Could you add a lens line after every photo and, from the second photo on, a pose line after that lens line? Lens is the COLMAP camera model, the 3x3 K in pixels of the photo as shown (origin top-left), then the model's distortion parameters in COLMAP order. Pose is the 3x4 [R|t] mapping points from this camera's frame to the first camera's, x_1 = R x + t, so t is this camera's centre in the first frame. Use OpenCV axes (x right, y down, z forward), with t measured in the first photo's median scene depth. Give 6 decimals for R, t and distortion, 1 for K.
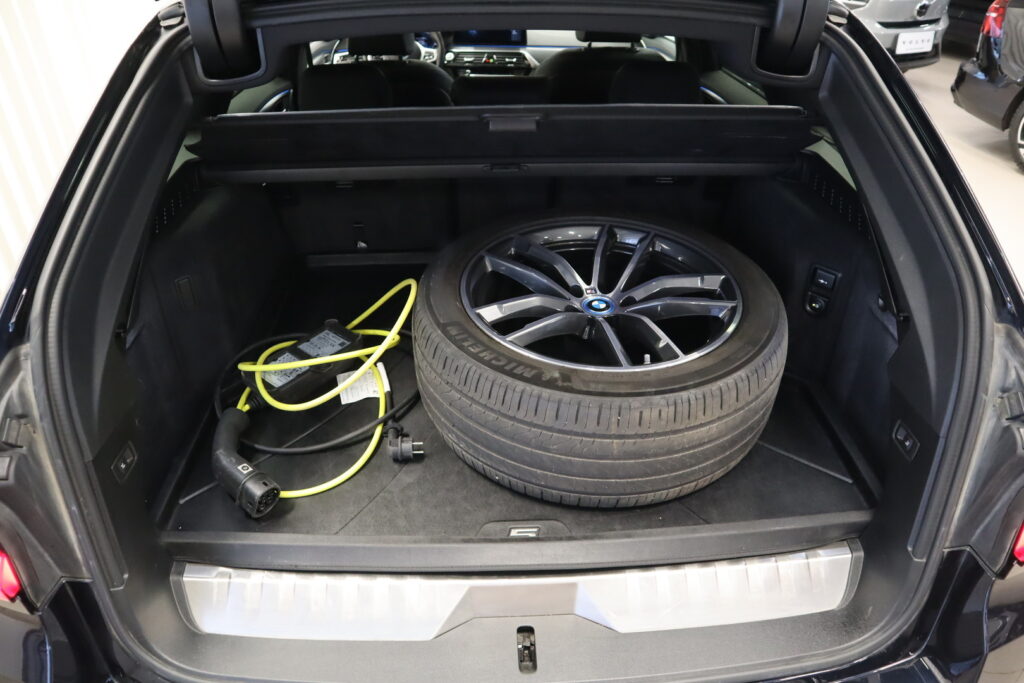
lens RADIAL K [[707.9, 0, 512.0], [0, 707.9, 341.5], [0, 0, 1]] dist [-0.098923, 0.044488]
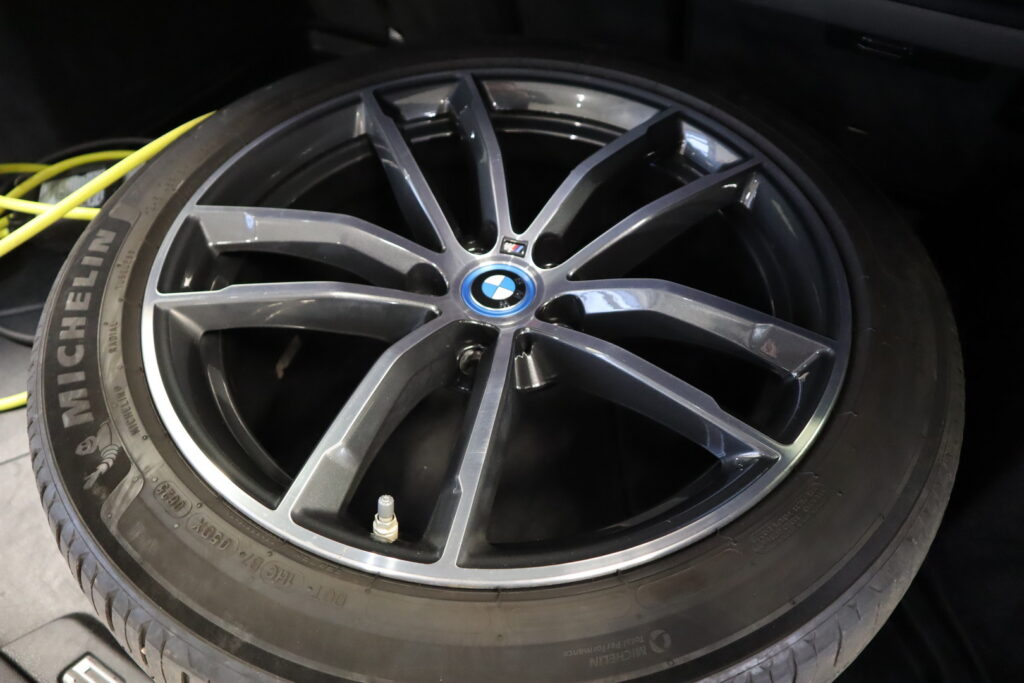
lens RADIAL K [[707.9, 0, 512.0], [0, 707.9, 341.5], [0, 0, 1]] dist [-0.098923, 0.044488]
pose [[0.850027, 0.401818, -0.340581, 0.284246], [-0.305265, 0.902725, 0.303152, -0.152162], [0.429263, -0.153720, 0.890002, 0.619326]]
